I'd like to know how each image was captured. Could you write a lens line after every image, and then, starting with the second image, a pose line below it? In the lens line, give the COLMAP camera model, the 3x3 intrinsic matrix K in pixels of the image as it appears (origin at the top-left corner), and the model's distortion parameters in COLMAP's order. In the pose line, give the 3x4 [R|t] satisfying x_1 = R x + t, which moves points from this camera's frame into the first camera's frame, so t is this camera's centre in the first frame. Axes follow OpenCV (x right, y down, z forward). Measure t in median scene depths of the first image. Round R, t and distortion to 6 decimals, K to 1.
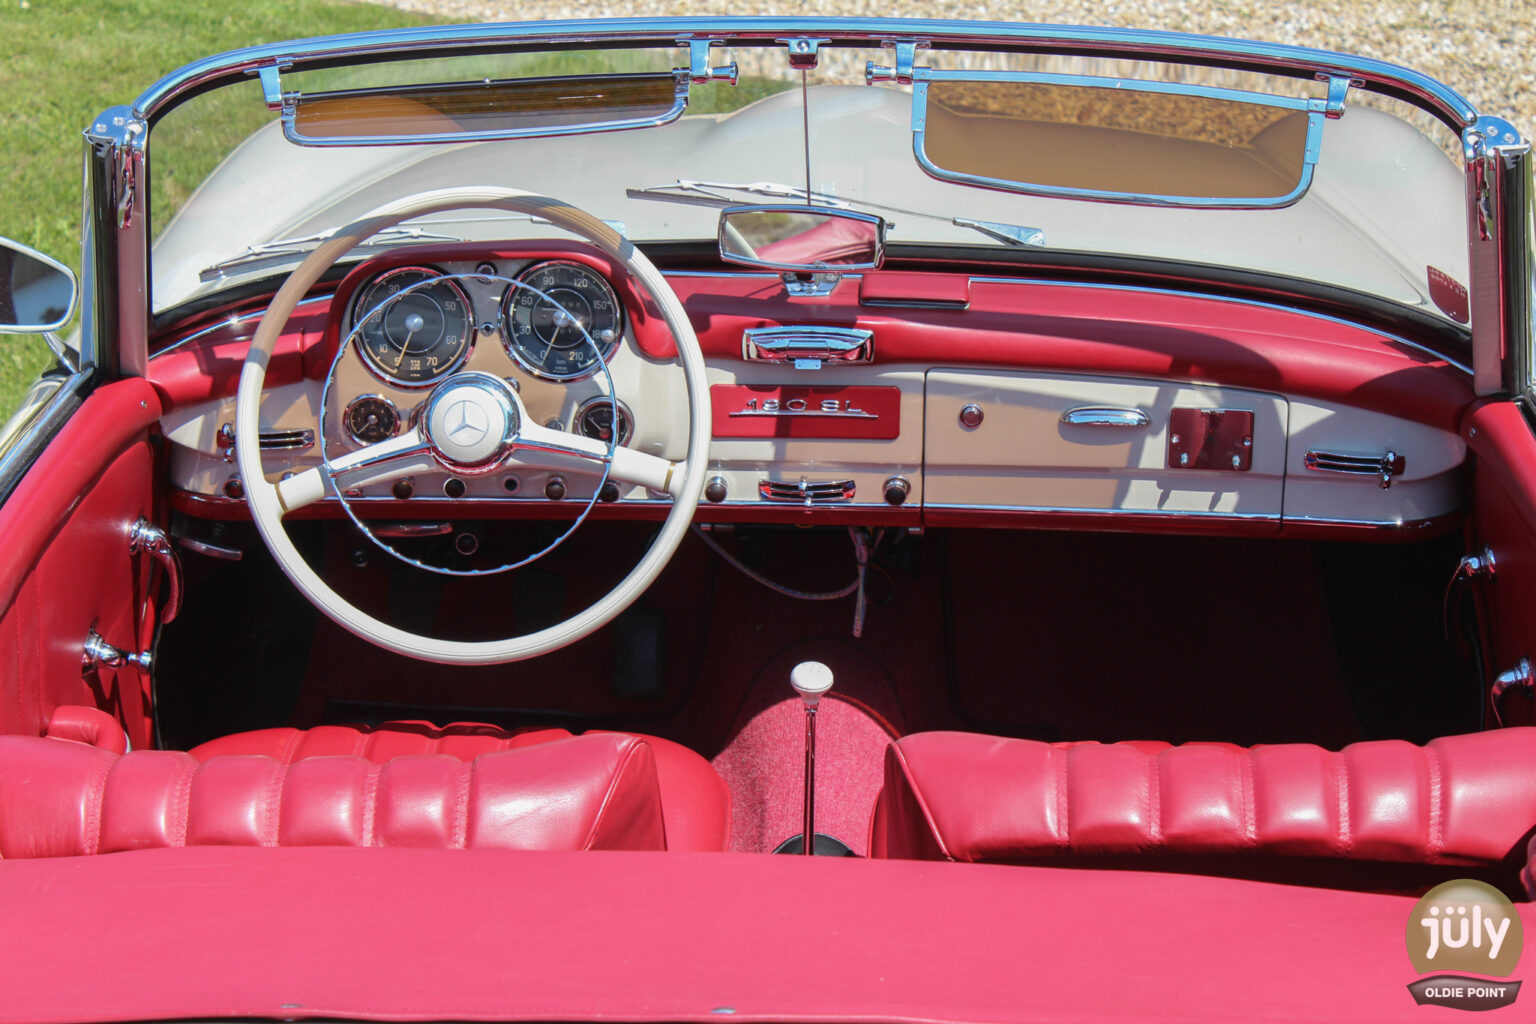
lens RADIAL K [[3640.4, 0, 768.0], [0, 3640.4, 512.0], [0, 0, 1]] dist [0.081273, 1.025821]
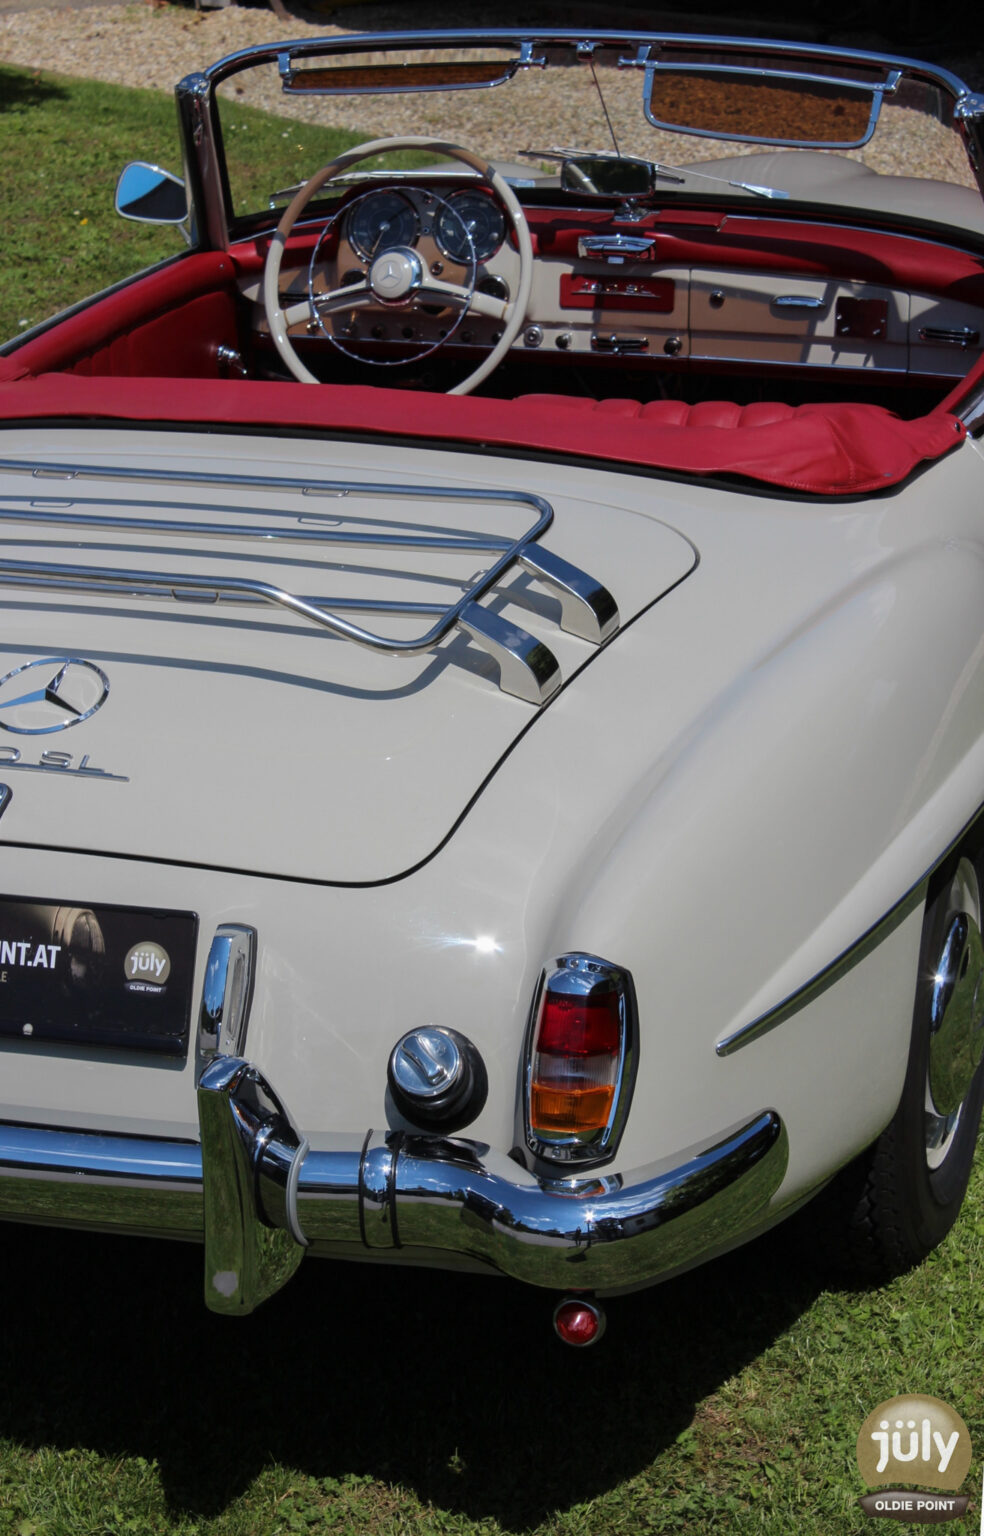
lens RADIAL K [[3758.2, 0, 437.2], [0, 3758.2, 765.3], [0, 0, 1]] dist [0.096605, 0.277588]
pose [[0.961438, 0.072470, -0.265300, 0.394181], [-0.081161, 0.996460, -0.021929, 0.225621], [0.262772, 0.042615, 0.963916, -0.622756]]
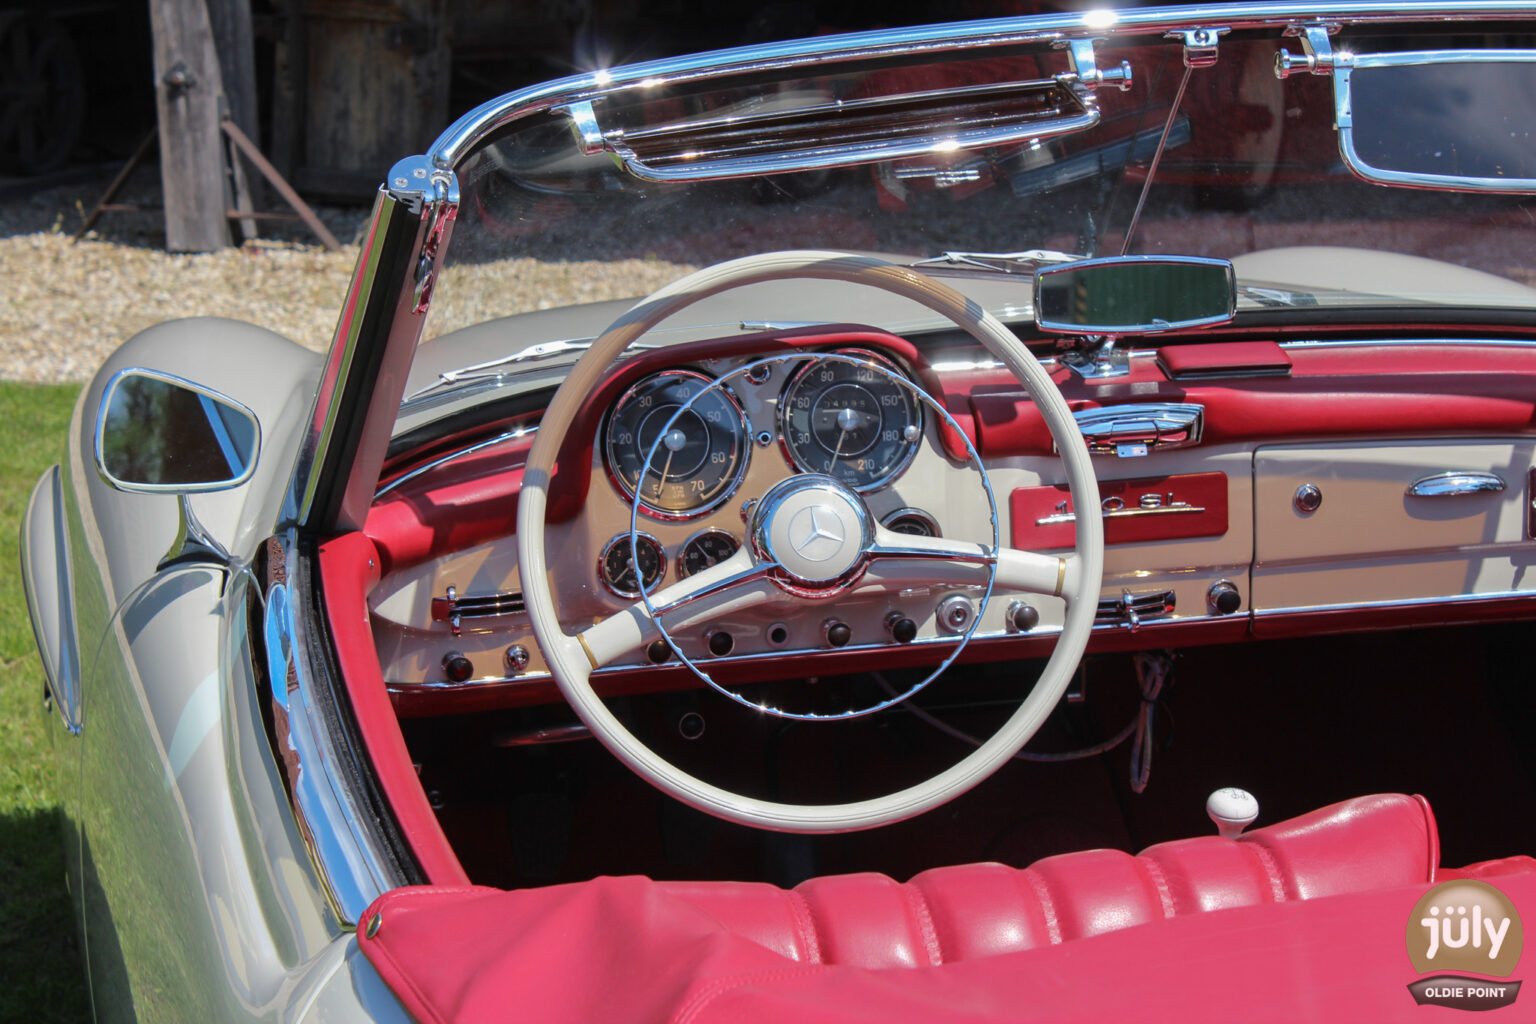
lens RADIAL K [[3652.3, 0, 768.0], [0, 3652.3, 512.0], [0, 0, 1]] dist [0.093318, -0.516538]
pose [[0.964126, -0.085839, 0.251184, -0.283344], [0.116156, 0.987292, -0.108450, 0.055268], [-0.238683, 0.133736, 0.961845, 0.207900]]
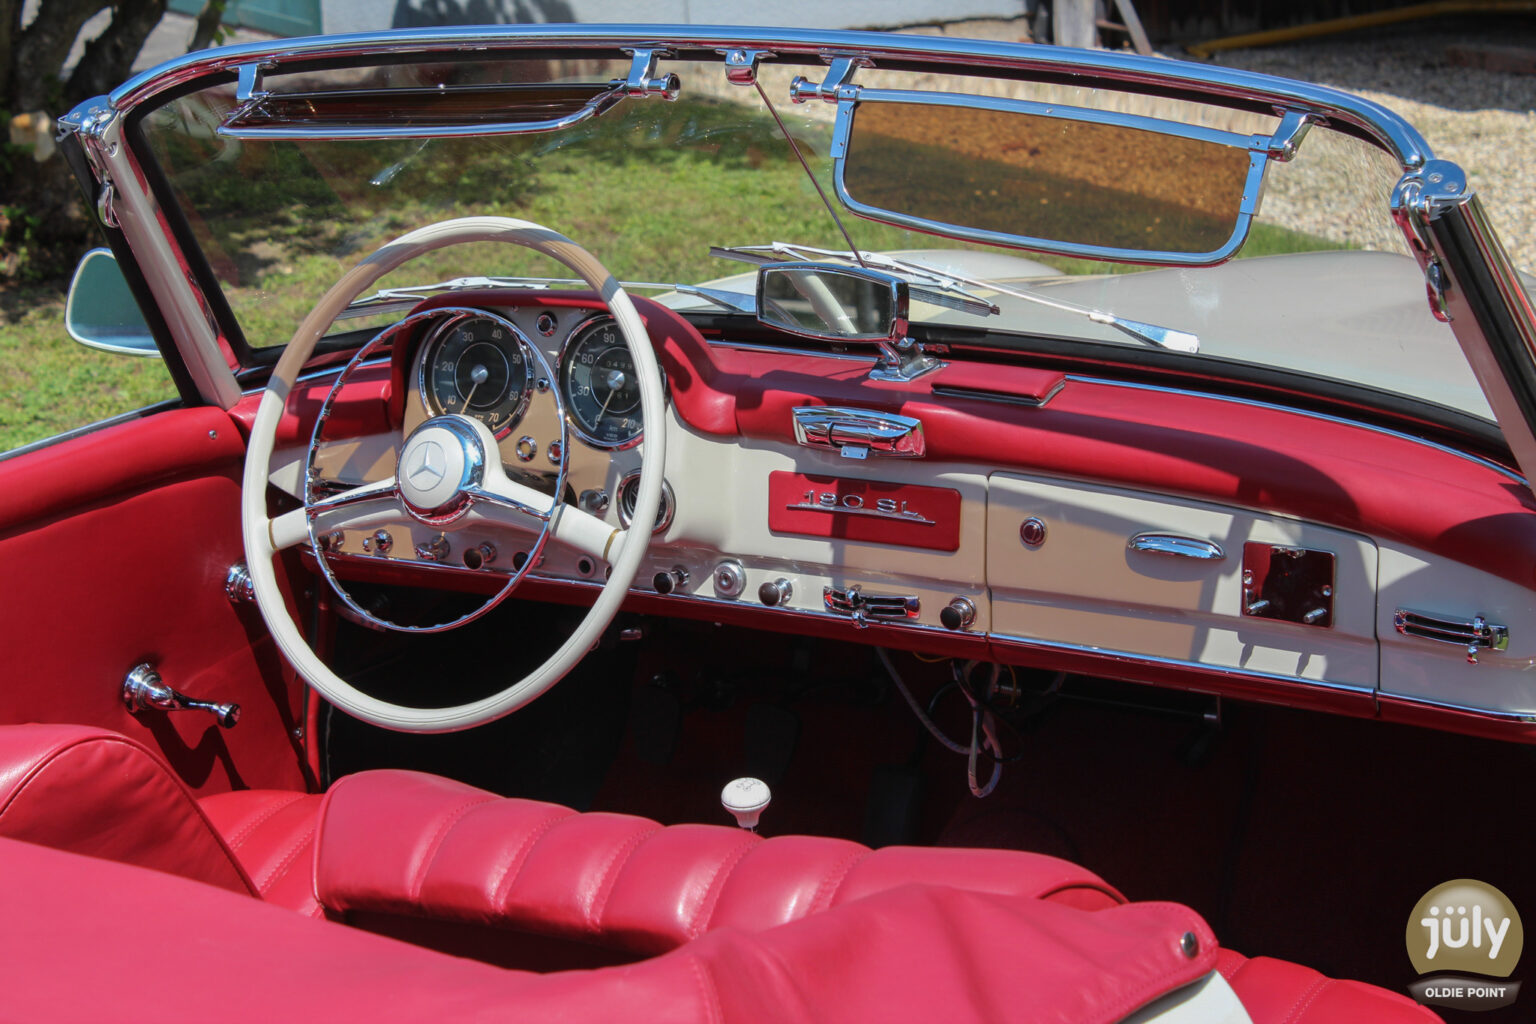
lens RADIAL K [[3640.4, 0, 768.0], [0, 3640.4, 512.0], [0, 0, 1]] dist [0.081273, 1.025821]
pose [[0.878318, 0.087401, -0.470020, 0.403252], [-0.138286, 0.987566, -0.074772, 0.041472], [0.457641, 0.130670, 0.879483, 0.224867]]
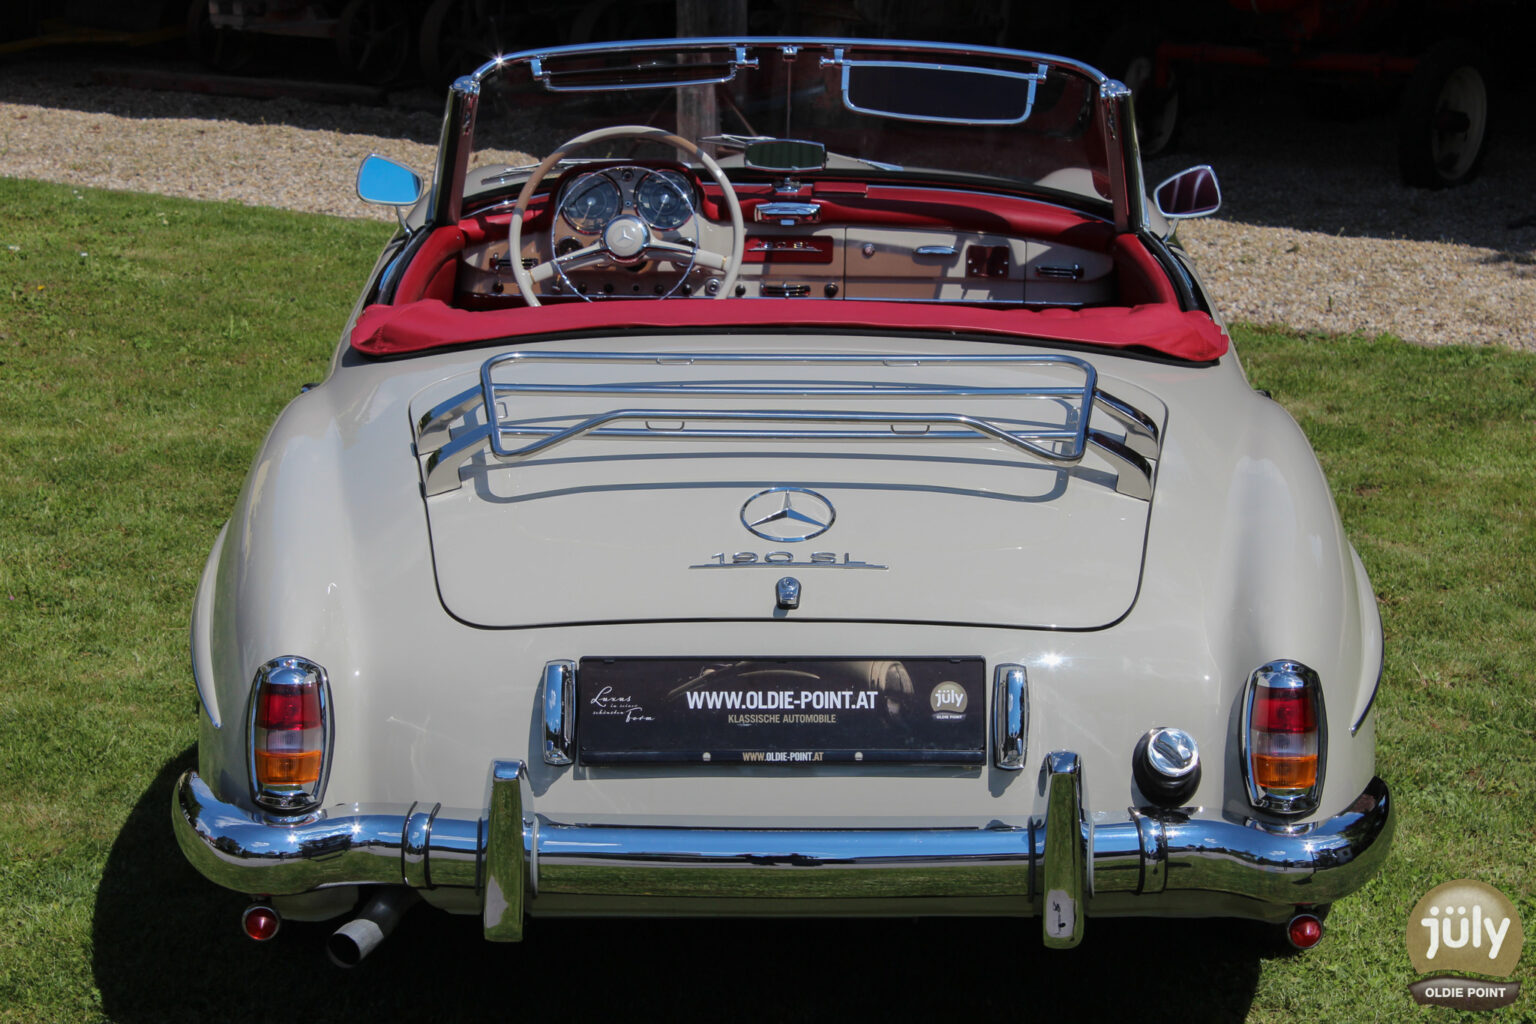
lens RADIAL K [[3652.3, 0, 768.0], [0, 3652.3, 512.0], [0, 0, 1]] dist [0.093318, -0.516538]
pose [[0.998989, -0.001054, 0.044954, -0.090043], [0.006488, 0.992643, -0.120902, 0.359944], [-0.044495, 0.121071, 0.991646, -0.973160]]
